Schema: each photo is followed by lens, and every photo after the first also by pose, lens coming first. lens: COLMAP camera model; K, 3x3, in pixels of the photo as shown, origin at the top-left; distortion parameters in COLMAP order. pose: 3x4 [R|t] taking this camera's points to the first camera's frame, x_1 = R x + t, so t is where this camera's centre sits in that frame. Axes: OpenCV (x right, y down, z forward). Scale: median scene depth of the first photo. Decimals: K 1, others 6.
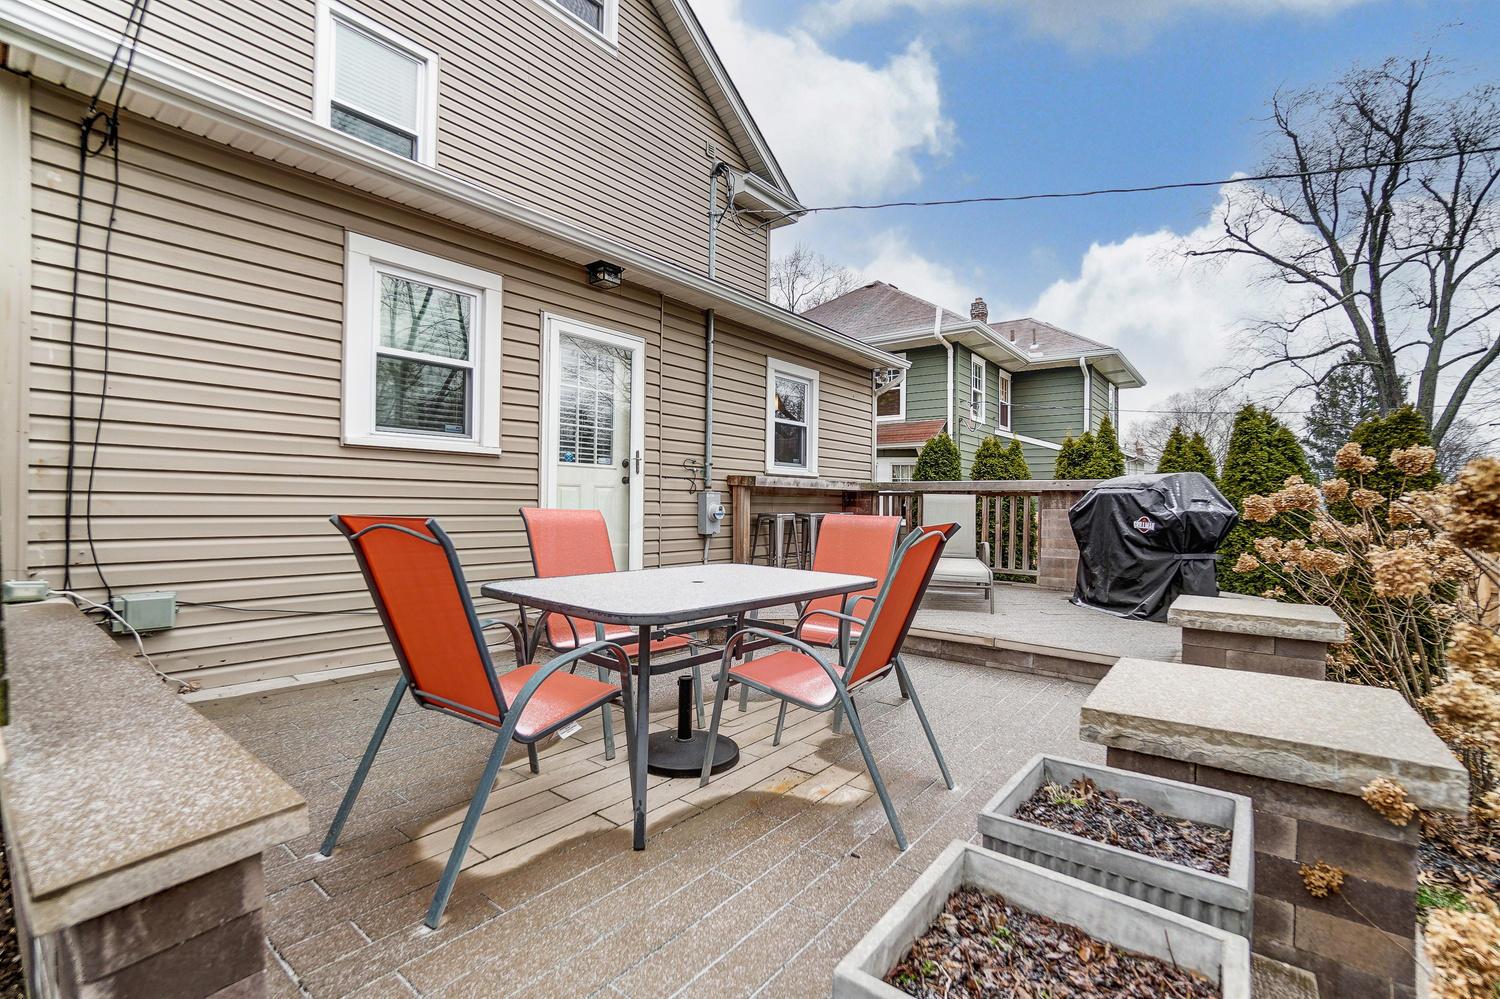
lens RADIAL K [[668.7, 0, 744.4], [0, 668.7, 501.0], [0, 0, 1]] dist [-0.063786, 0.026054]
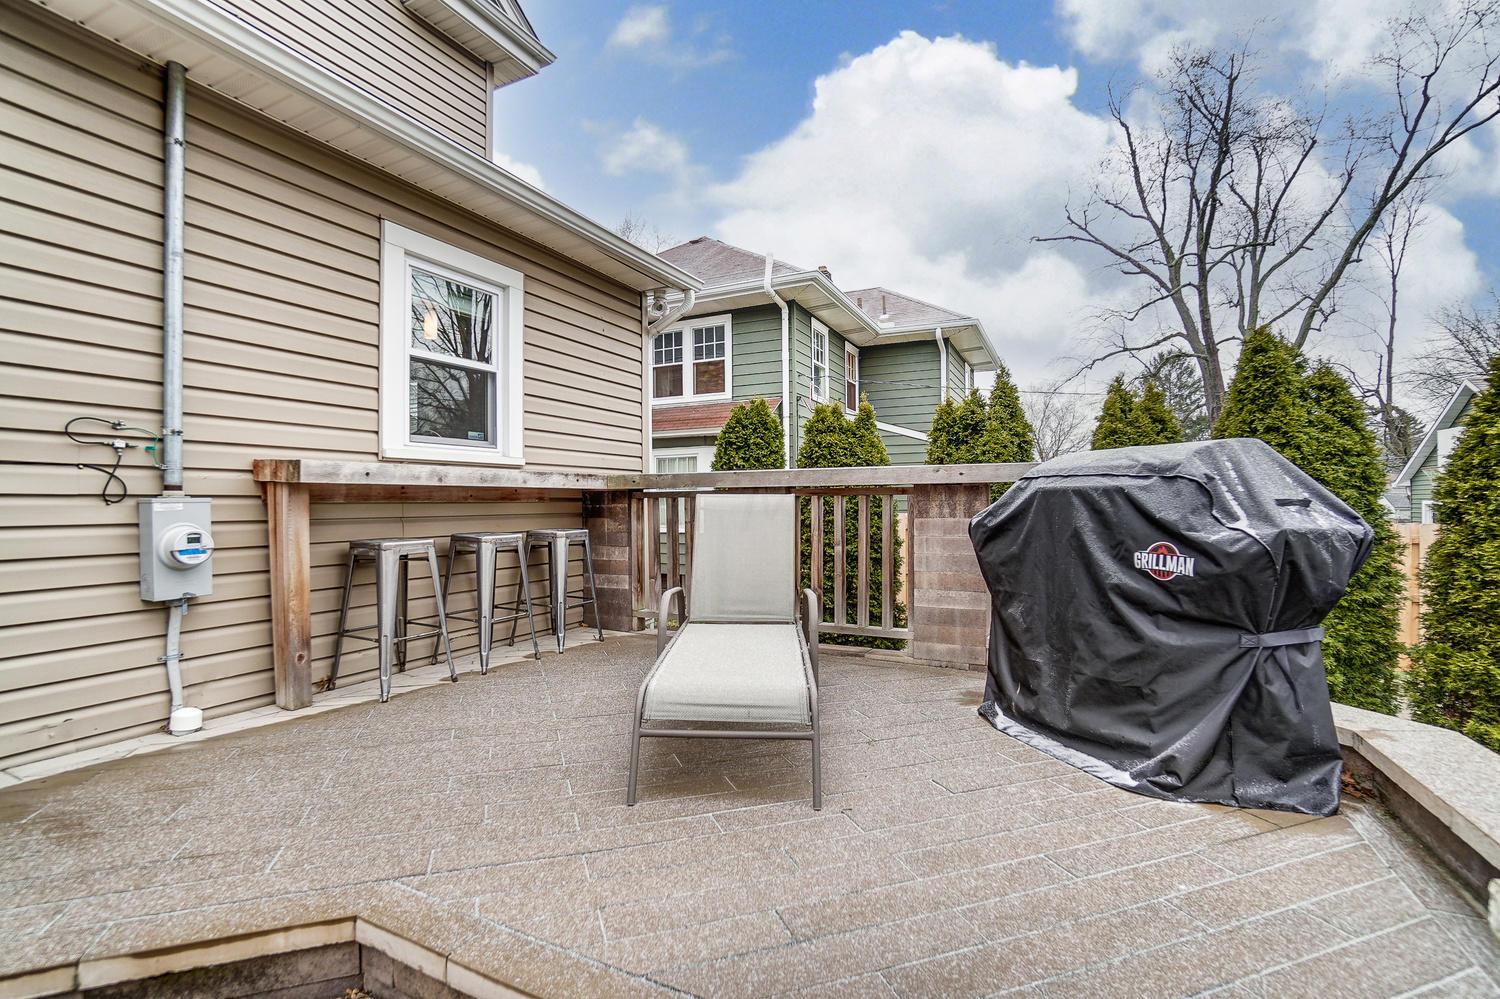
lens RADIAL K [[681.7, 0, 744.4], [0, 681.7, 502.1], [0, 0, 1]] dist [-0.056554, 0.022661]
pose [[0.977241, -0.018277, 0.211341, 0.183352], [0.017628, 0.999832, 0.004954, -0.006126], [-0.211396, -0.001116, 0.977400, 0.453145]]
